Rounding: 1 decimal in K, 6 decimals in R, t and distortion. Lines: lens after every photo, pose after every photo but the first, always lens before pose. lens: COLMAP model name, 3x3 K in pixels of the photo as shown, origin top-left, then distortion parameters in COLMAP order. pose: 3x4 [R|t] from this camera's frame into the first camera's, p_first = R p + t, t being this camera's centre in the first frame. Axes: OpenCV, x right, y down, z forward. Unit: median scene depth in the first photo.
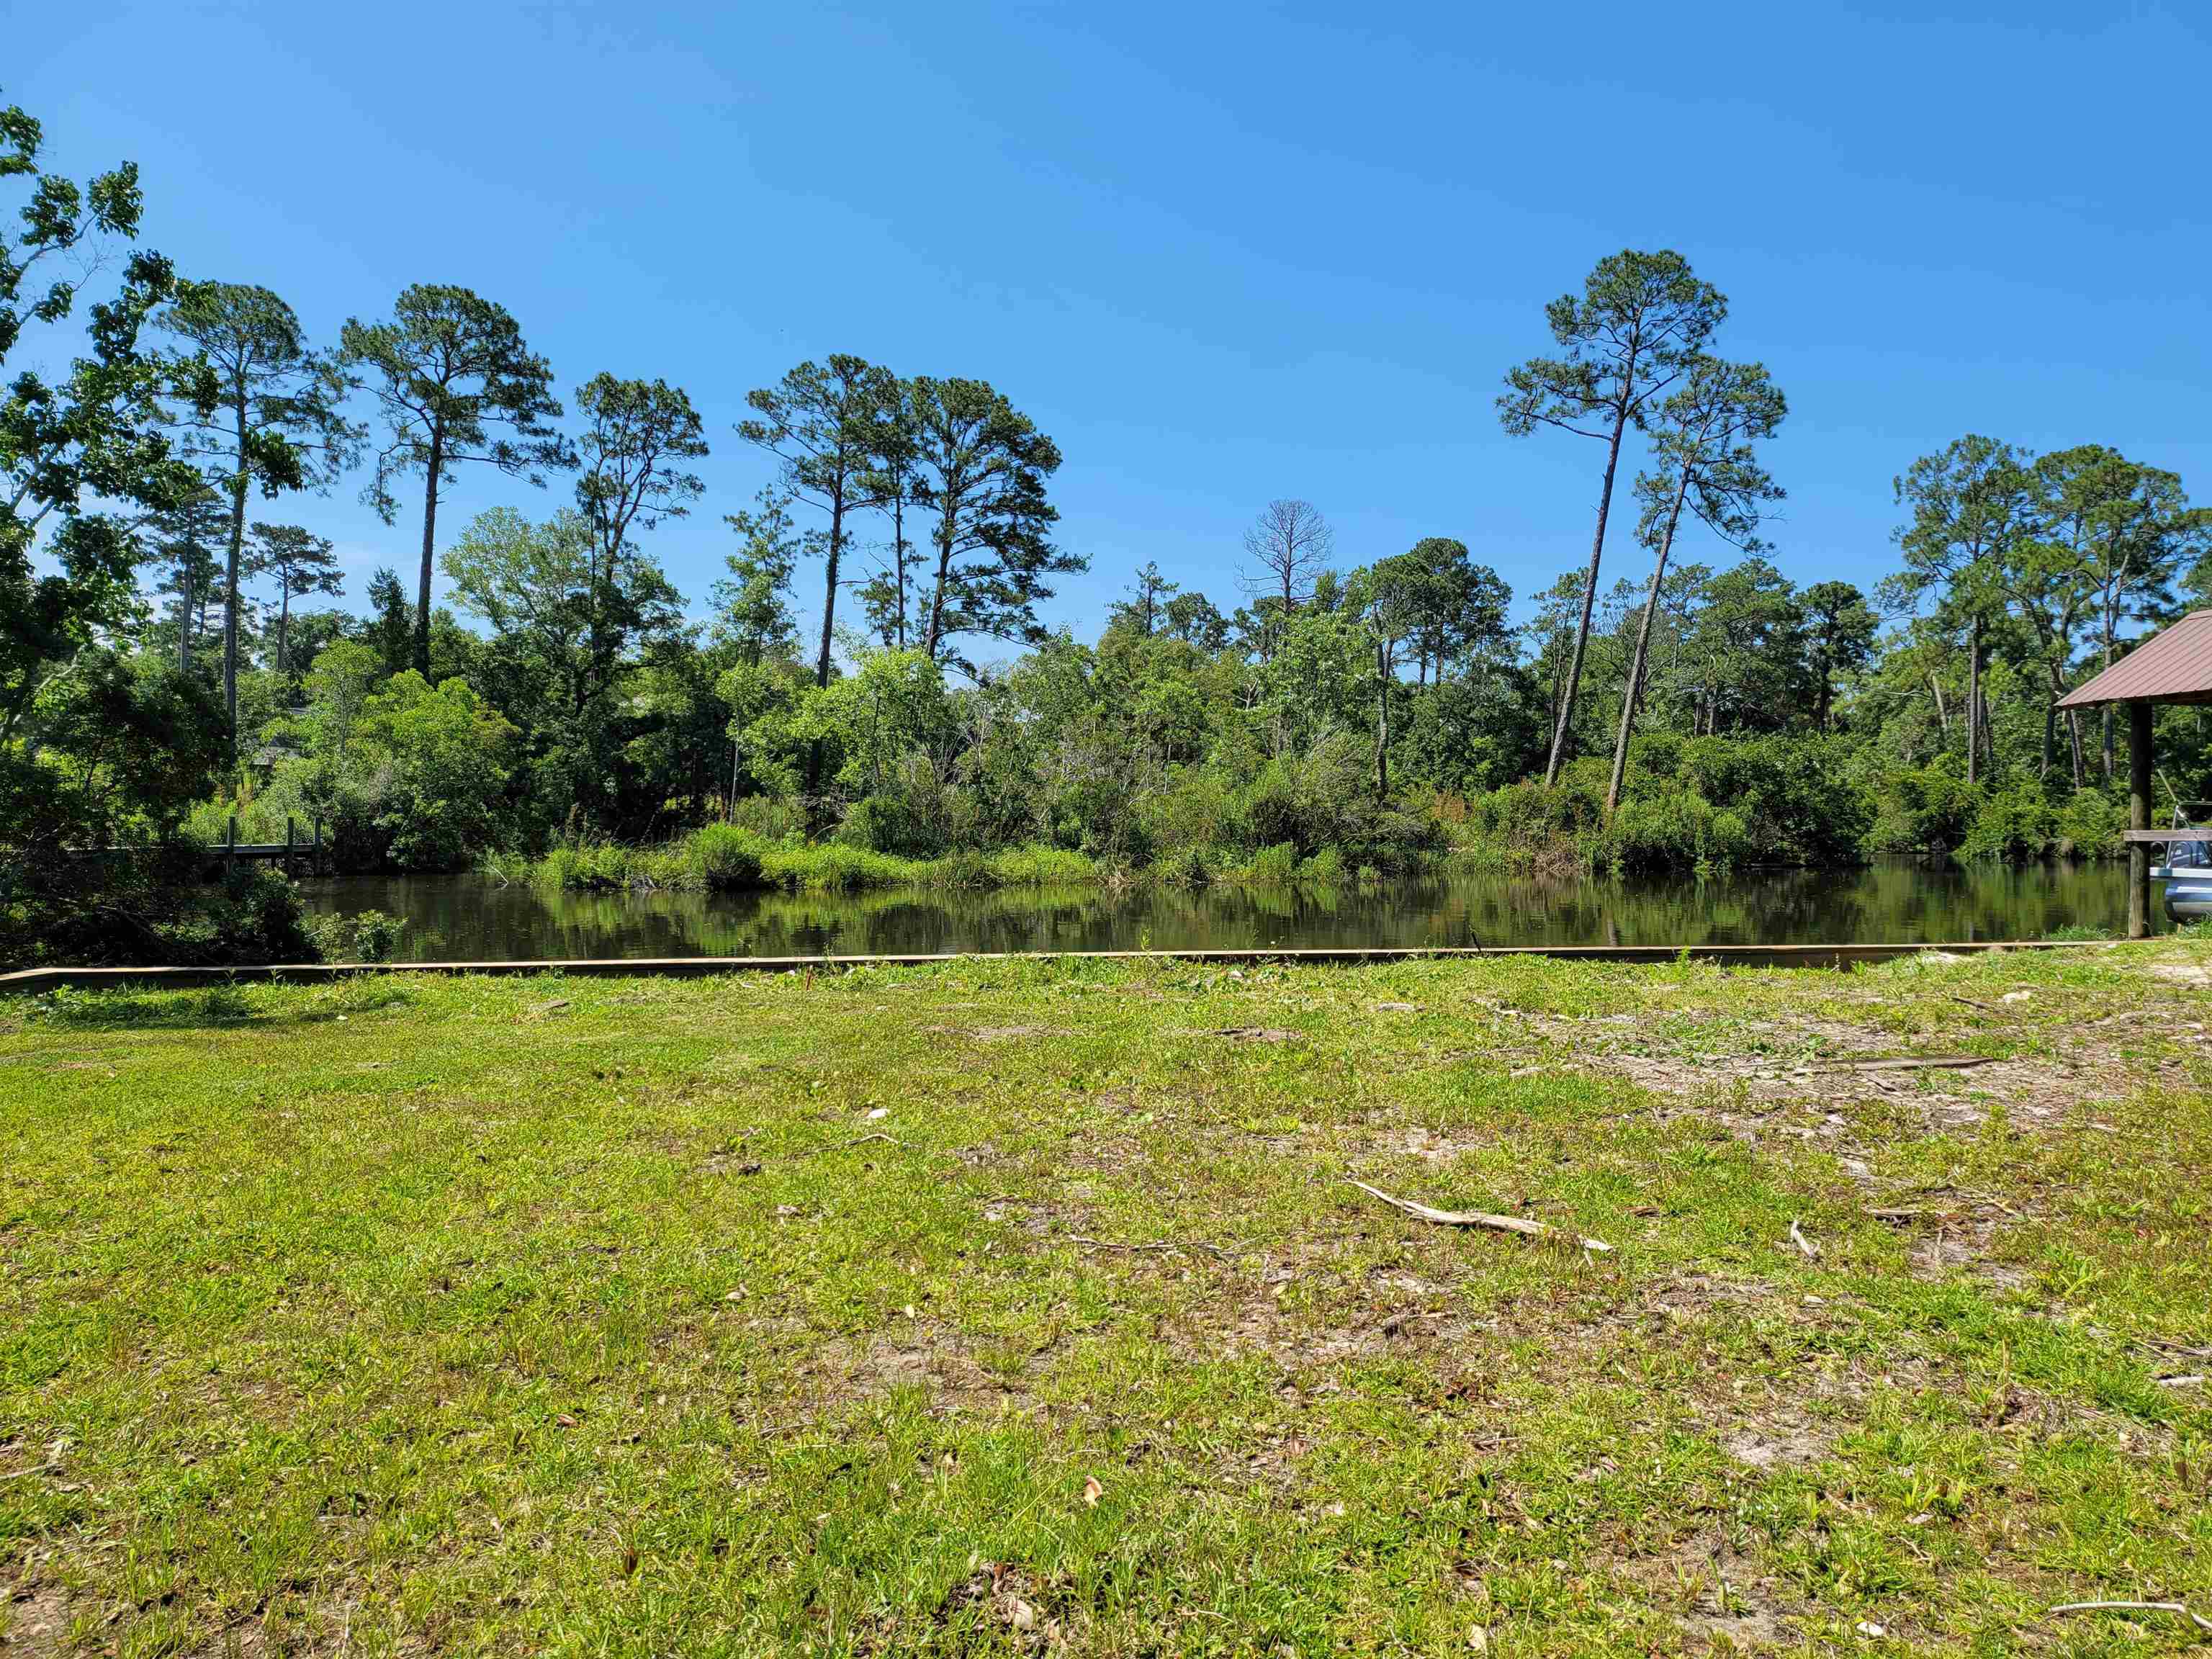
lens RADIAL K [[1539.7, 0, 1145.5], [0, 1539.7, 826.9], [0, 0, 1]] dist [0.076320, -0.076874]
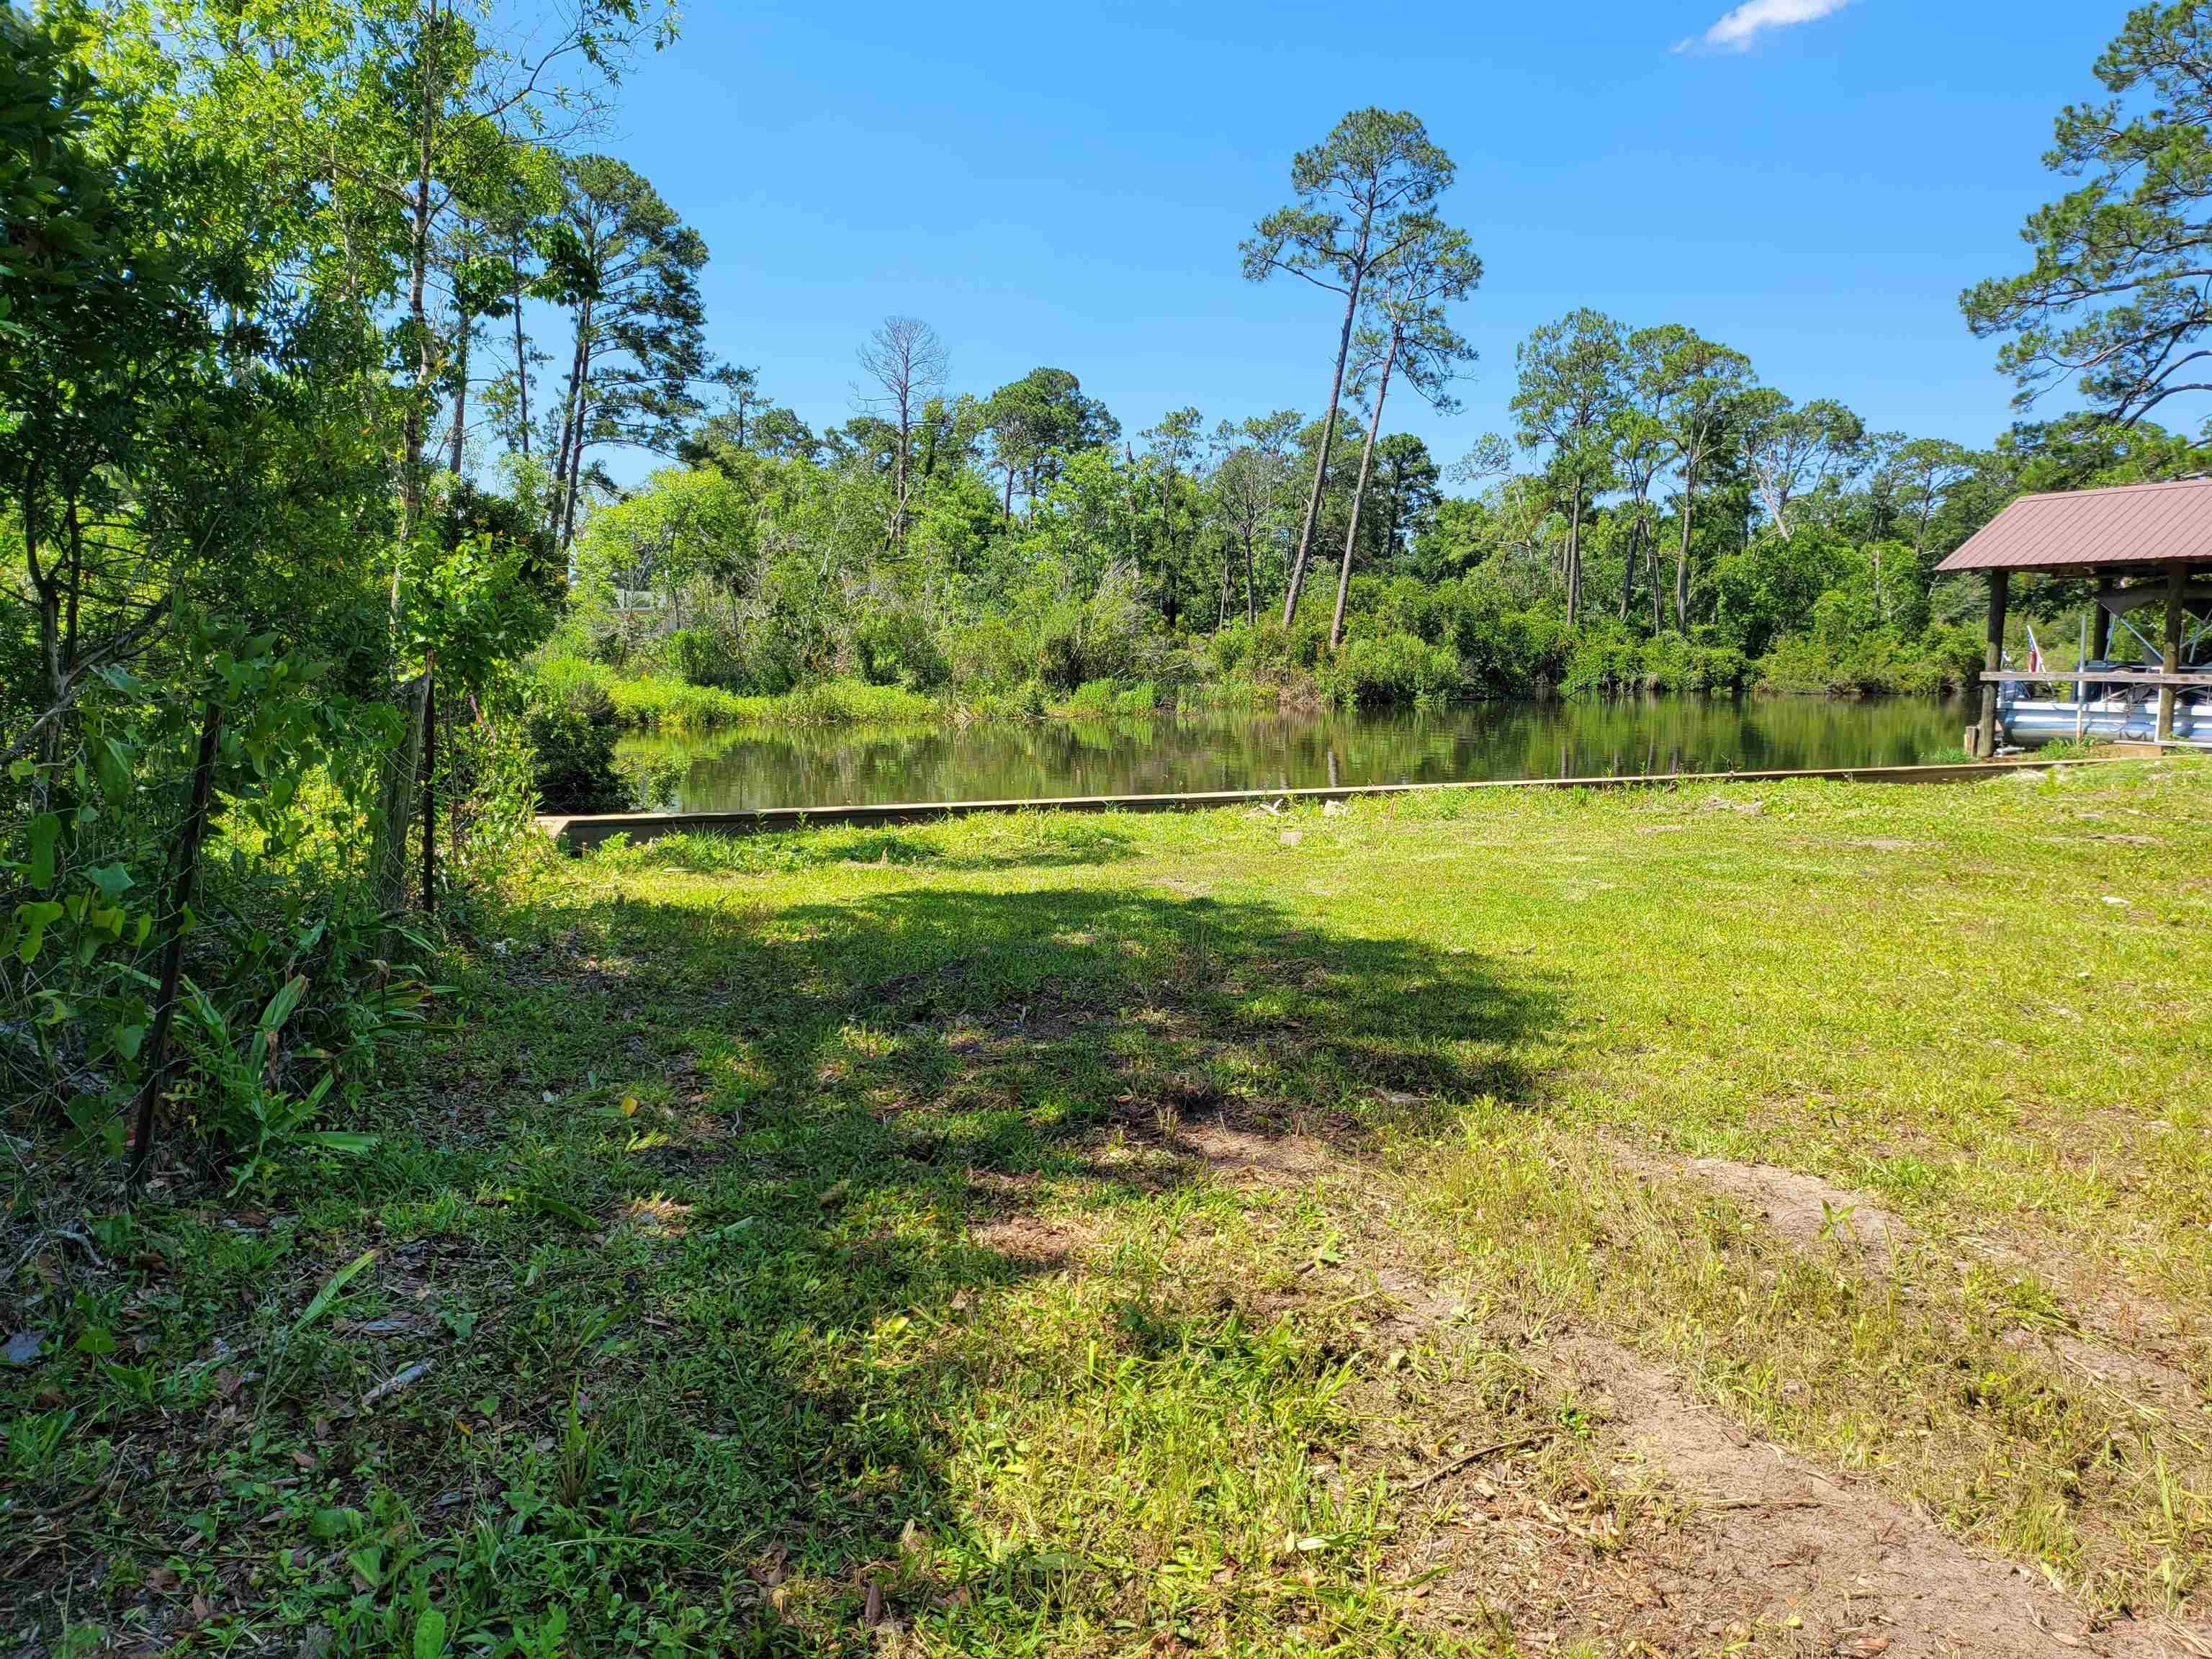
lens RADIAL K [[1539.7, 0, 1145.5], [0, 1539.7, 826.9], [0, 0, 1]] dist [0.076320, -0.076874]
pose [[0.955190, -0.026427, 0.294811, -0.102042], [-0.005914, 0.994104, 0.108271, -0.001668], [-0.295934, -0.105163, 0.949402, 0.001059]]
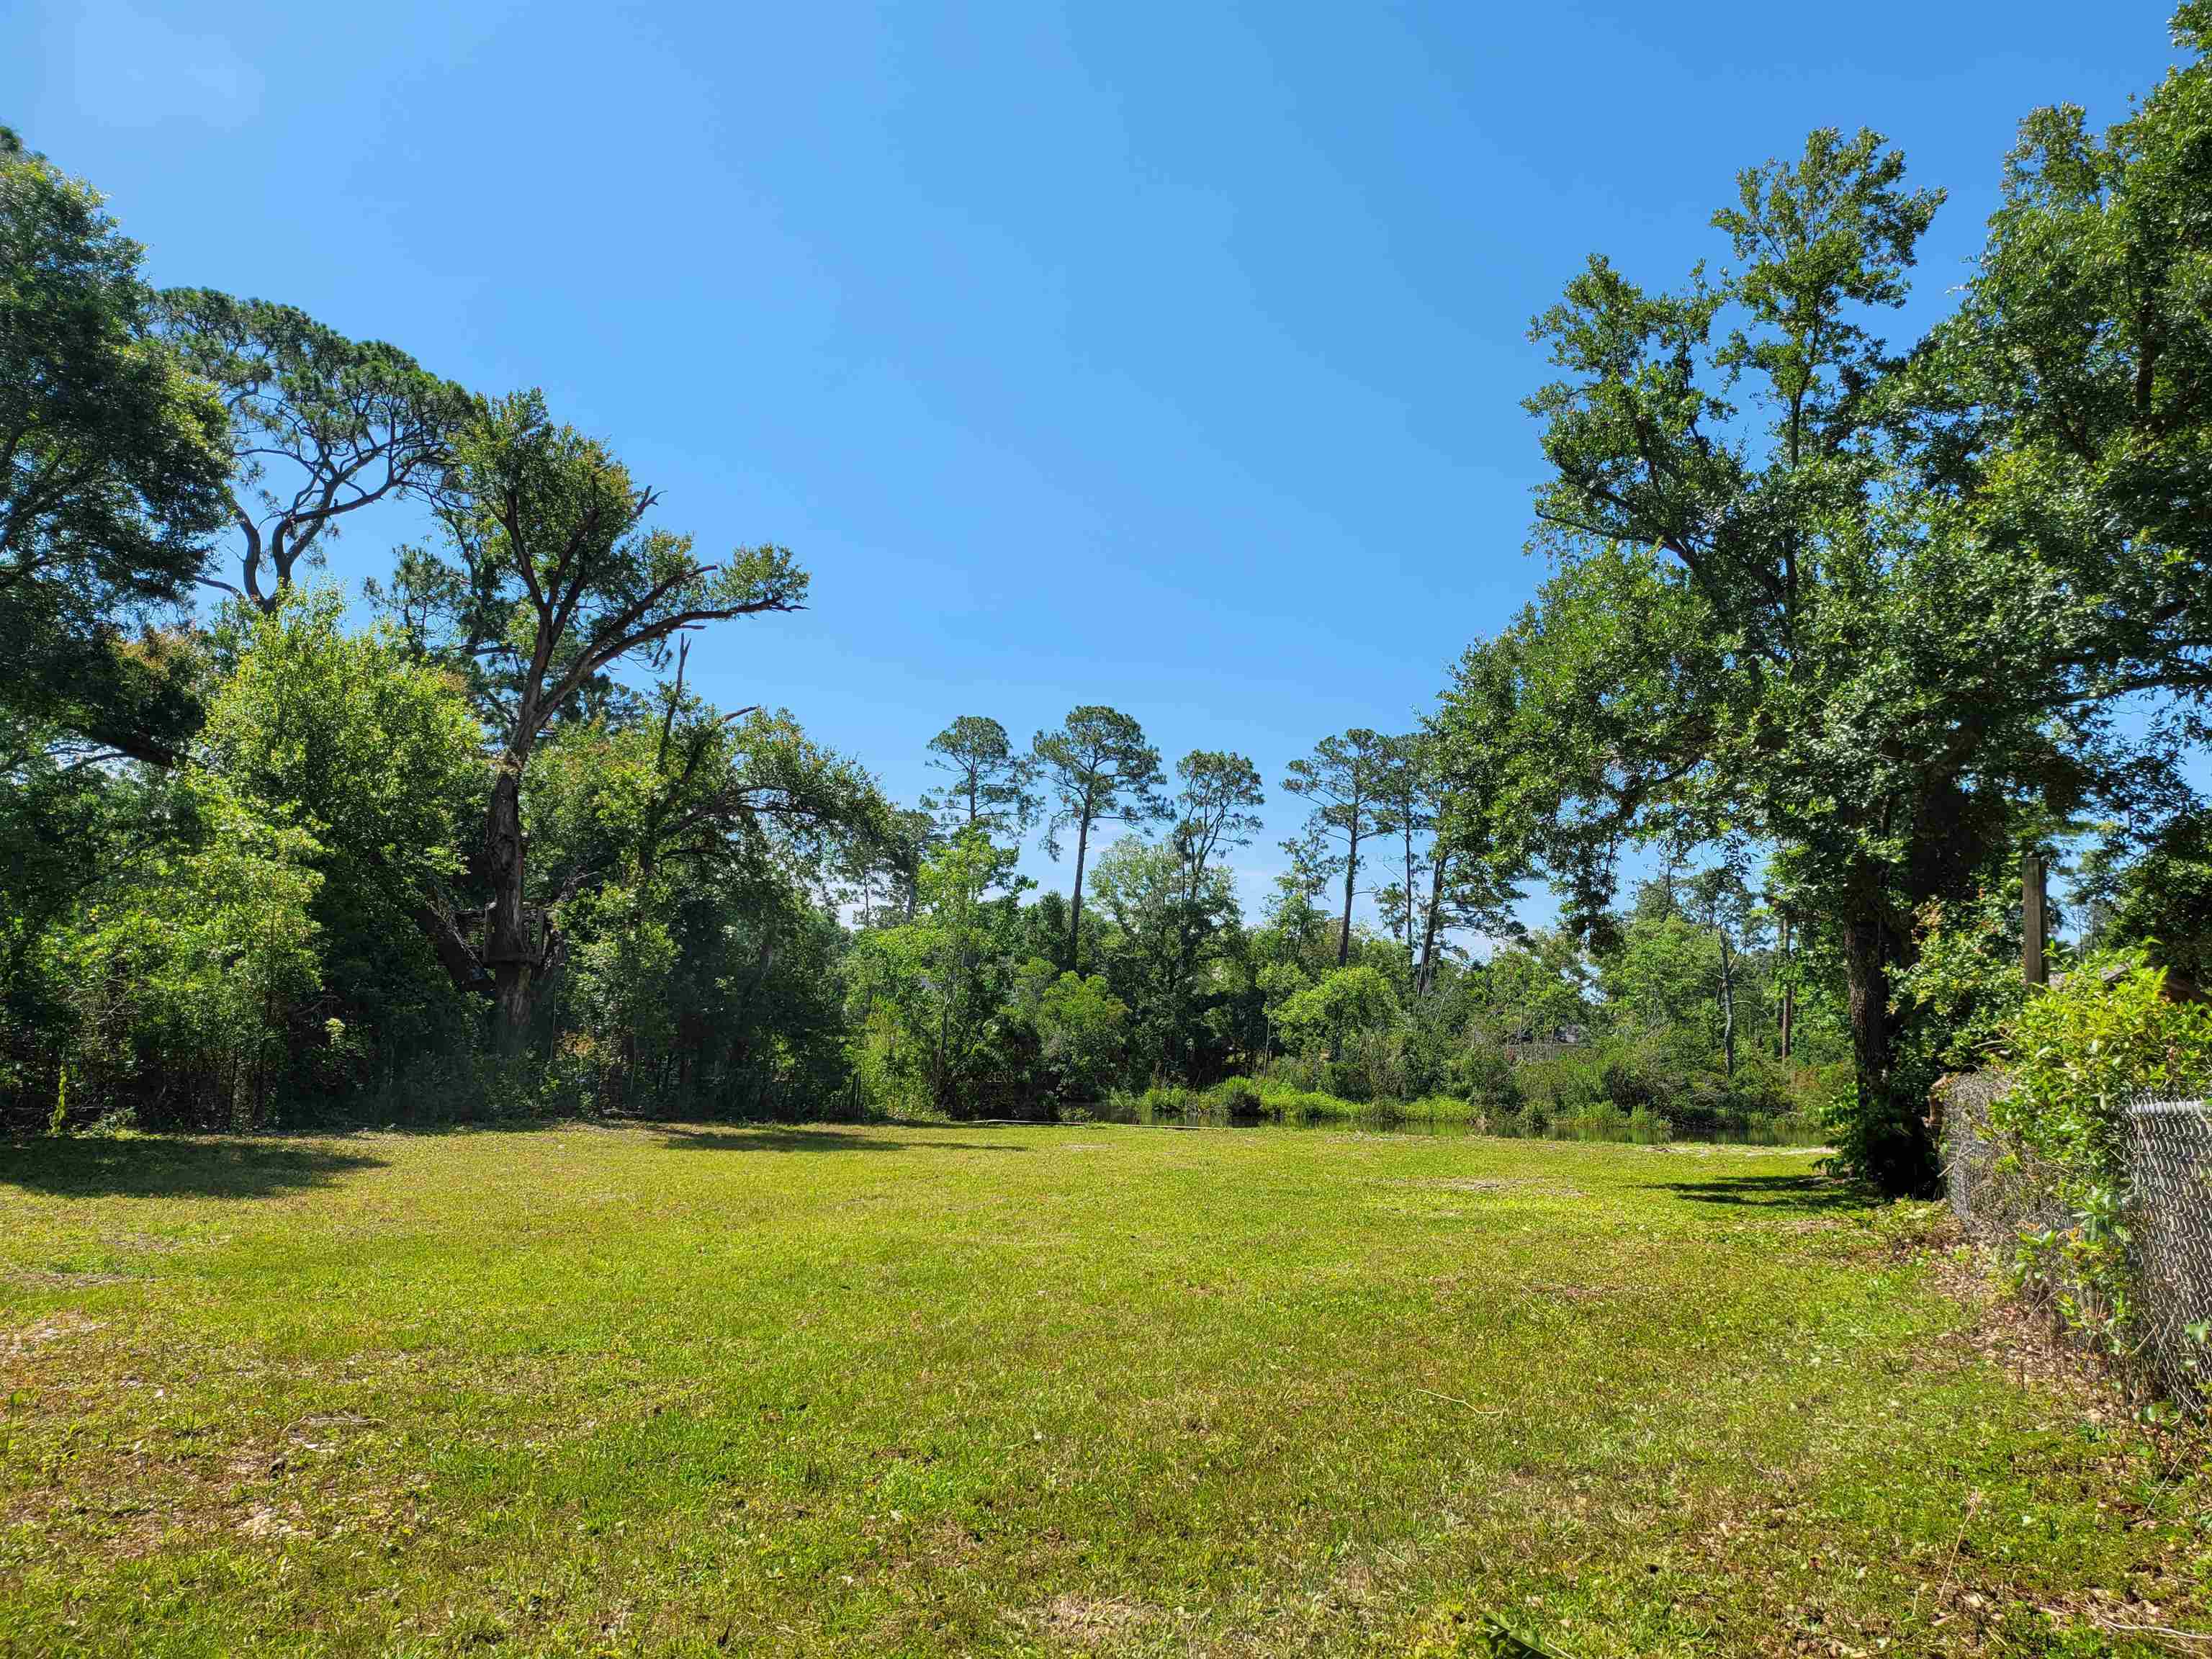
lens RADIAL K [[1539.7, 0, 1145.5], [0, 1539.7, 826.9], [0, 0, 1]] dist [0.076320, -0.076874]
pose [[0.931426, -0.031097, -0.362599, 0.121740], [-0.027751, 0.987373, -0.155964, -0.002555], [0.362870, 0.155332, 0.918802, -0.306096]]
